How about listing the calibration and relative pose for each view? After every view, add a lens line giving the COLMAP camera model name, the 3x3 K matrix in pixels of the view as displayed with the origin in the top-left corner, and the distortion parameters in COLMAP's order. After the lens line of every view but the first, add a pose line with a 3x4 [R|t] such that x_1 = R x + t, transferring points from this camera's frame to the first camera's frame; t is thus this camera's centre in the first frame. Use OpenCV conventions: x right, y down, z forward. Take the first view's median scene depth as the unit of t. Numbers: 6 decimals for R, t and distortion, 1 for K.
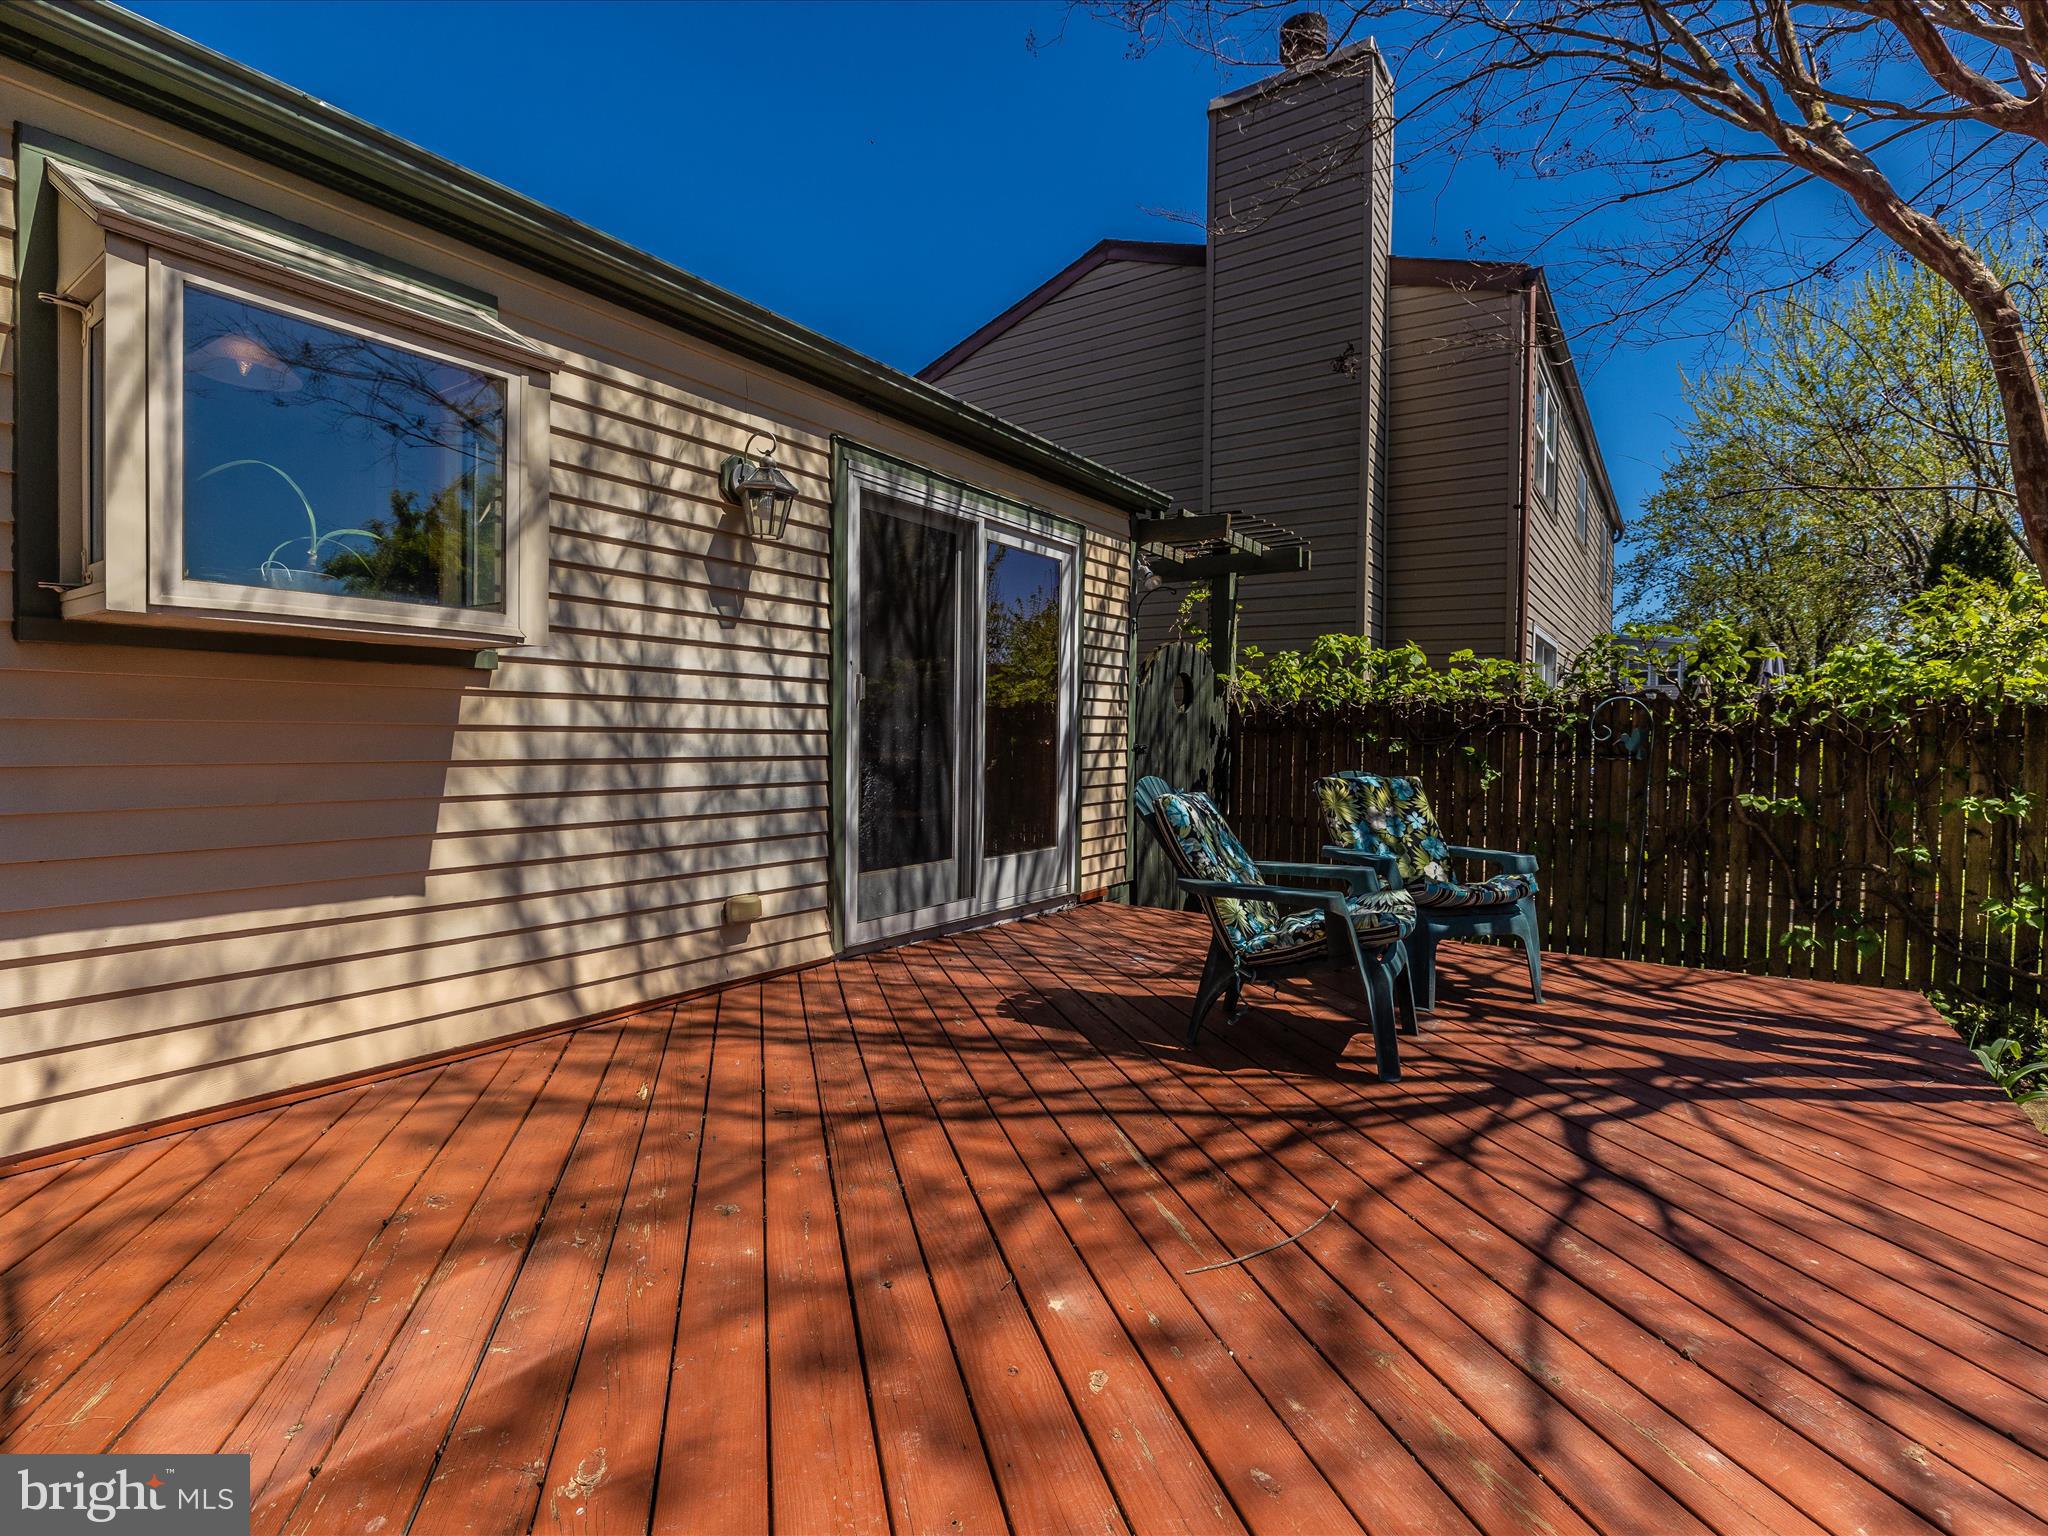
lens RADIAL K [[957.4, 0, 1030.4], [0, 957.4, 749.3], [0, 0, 1]] dist [-0.004932, 0.000914]
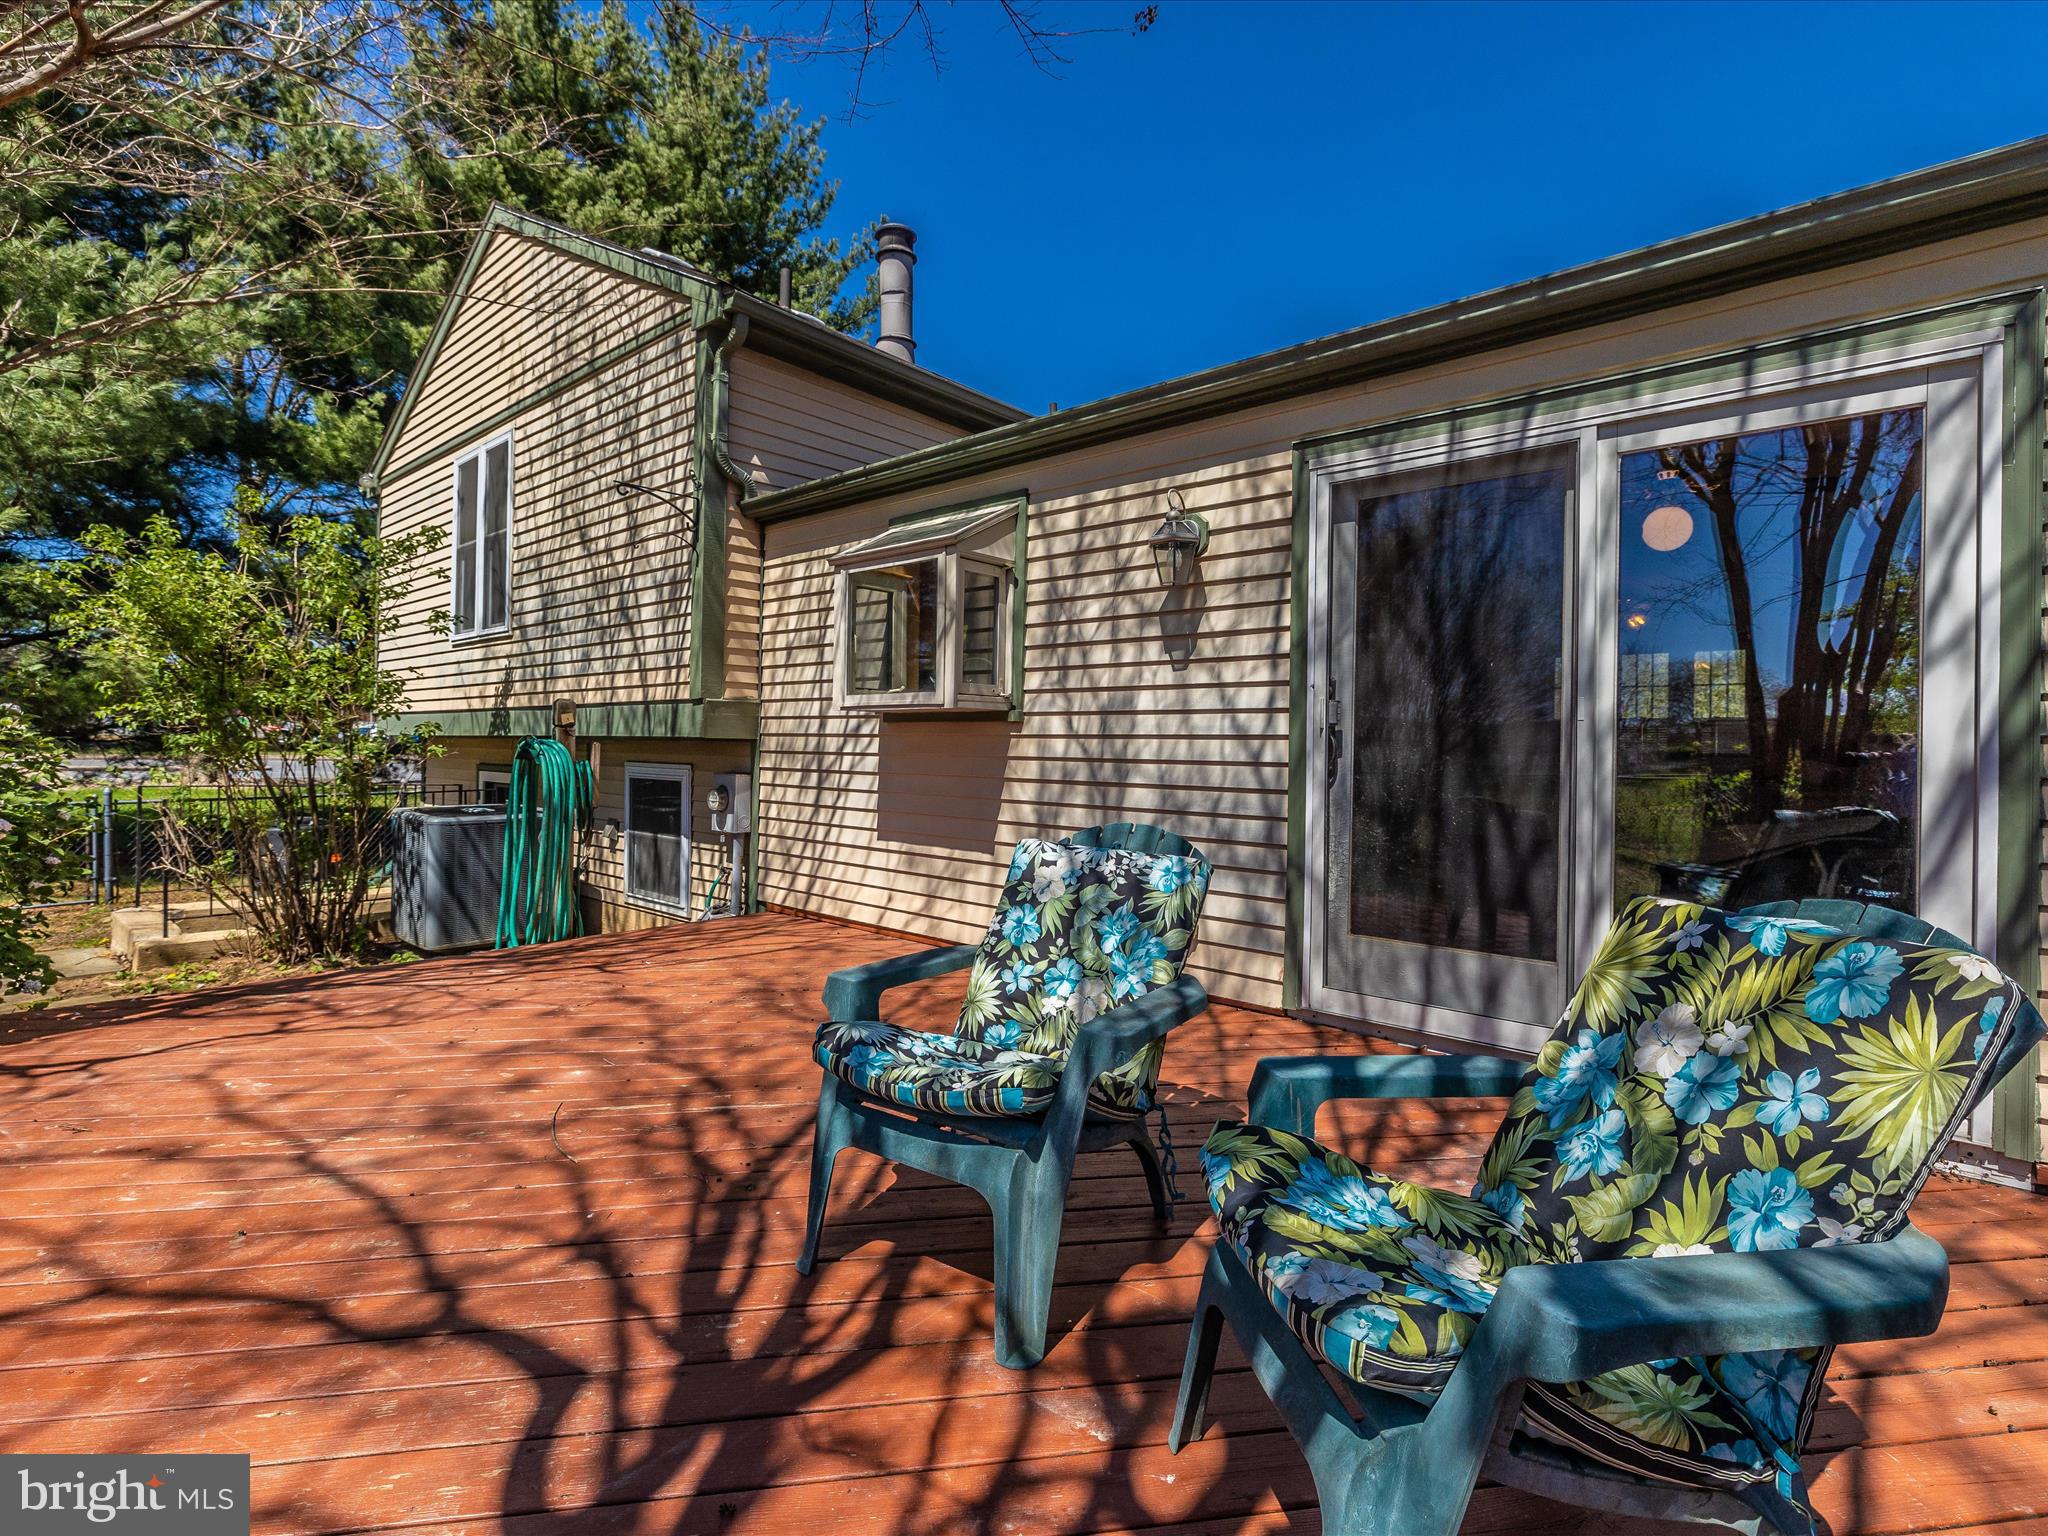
lens RADIAL K [[957.4, 0, 1030.4], [0, 957.4, 749.3], [0, 0, 1]] dist [-0.004932, 0.000914]
pose [[-0.110159, -0.014232, -0.993812, 0.846344], [-0.032261, 0.999422, -0.010736, -0.016918], [0.993390, 0.030879, -0.110554, 0.989493]]
